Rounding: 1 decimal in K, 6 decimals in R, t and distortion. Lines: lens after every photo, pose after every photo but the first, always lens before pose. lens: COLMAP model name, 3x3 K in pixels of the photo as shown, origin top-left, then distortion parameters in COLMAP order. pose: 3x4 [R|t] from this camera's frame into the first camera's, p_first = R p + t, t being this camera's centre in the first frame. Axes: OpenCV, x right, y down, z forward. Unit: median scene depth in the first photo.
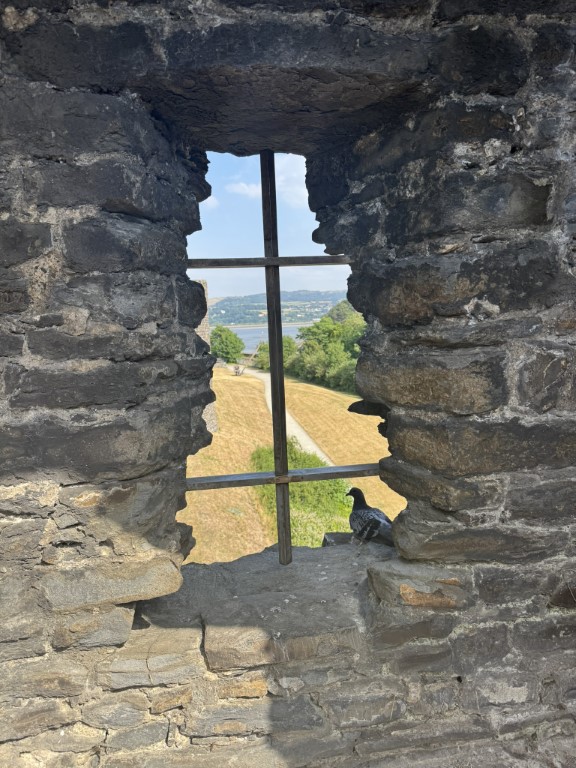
lens RADIAL K [[530.0, 0, 287.8], [0, 530.0, 382.6], [0, 0, 1]] dist [0.057131, -0.070560]
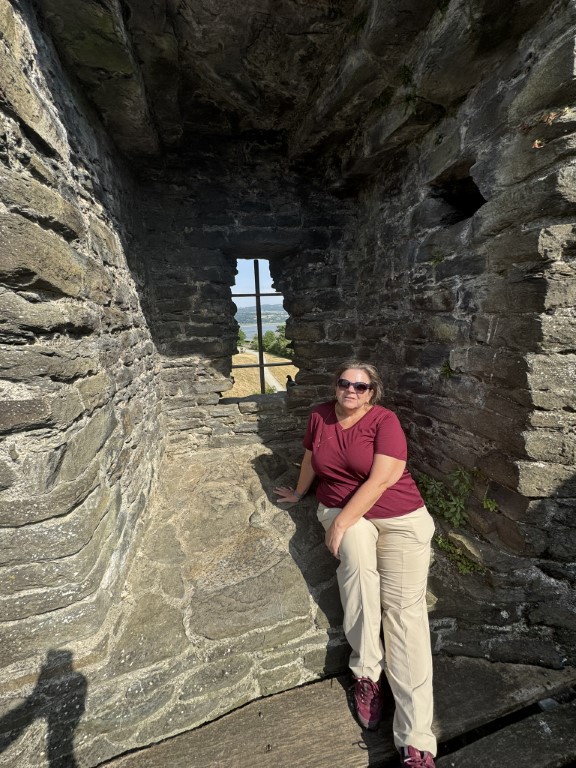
lens RADIAL K [[306.5, 0, 288.2], [0, 306.5, 382.2], [0, 0, 1]] dist [-0.004228, 0.000730]
pose [[0.998466, -0.003555, 0.055253, 0.052328], [-0.000720, 0.997018, 0.077164, 0.160606], [-0.055363, -0.077086, 0.995486, -0.938290]]
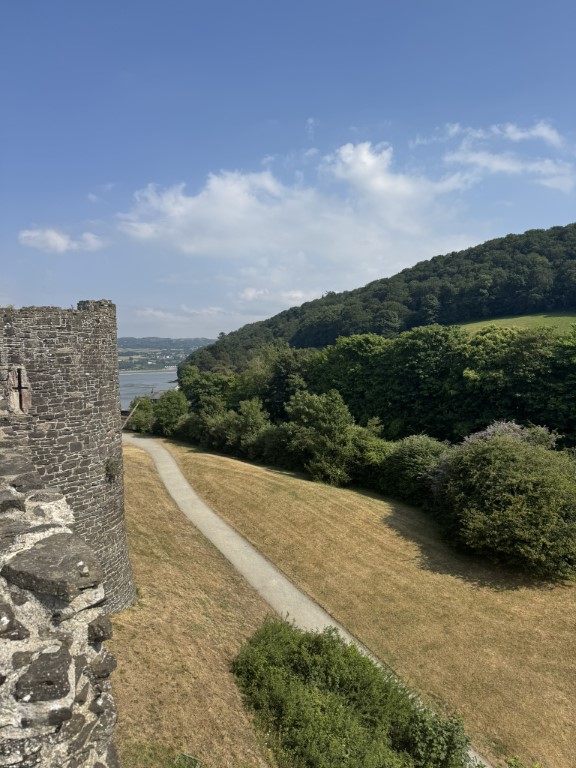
lens RADIAL K [[530.0, 0, 293.2], [0, 530.0, 386.4], [0, 0, 1]] dist [0.057131, -0.070560]
pose [[0.960233, -0.010487, 0.279002, -0.627837], [0.033276, 0.996470, -0.077070, -0.316112], [-0.277209, 0.083289, 0.957193, 2.304485]]
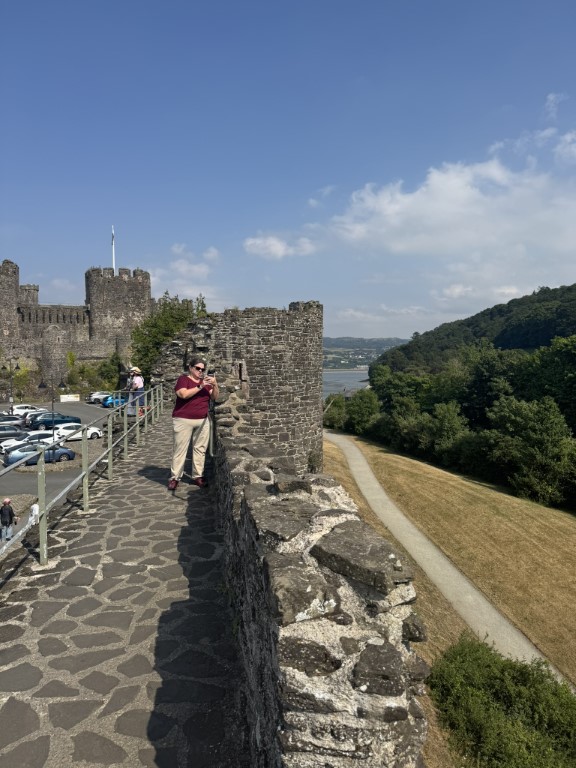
lens RADIAL K [[530.0, 0, 284.4], [0, 530.0, 385.8], [0, 0, 1]] dist [0.057131, -0.070560]
pose [[0.995571, 0.033539, -0.087825, -0.676318], [-0.040362, 0.996206, -0.077105, -0.313687], [0.084906, 0.080308, 0.993147, 2.322433]]
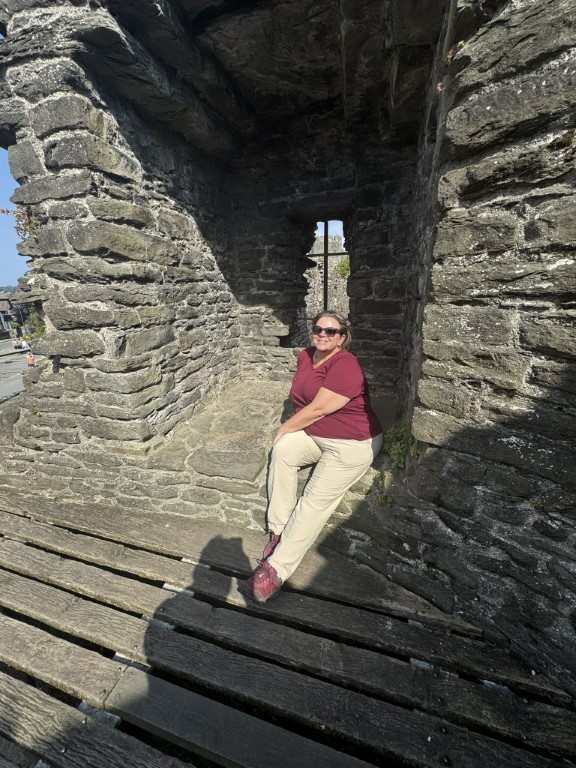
lens RADIAL K [[306.5, 0, 288.1], [0, 306.5, 382.4], [0, 0, 1]] dist [-0.004228, 0.000730]
pose [[0.883813, 0.156843, -0.440767, 0.863140], [-0.069607, 0.975727, 0.207632, 0.214563], [0.462634, -0.152827, 0.873278, -1.126507]]
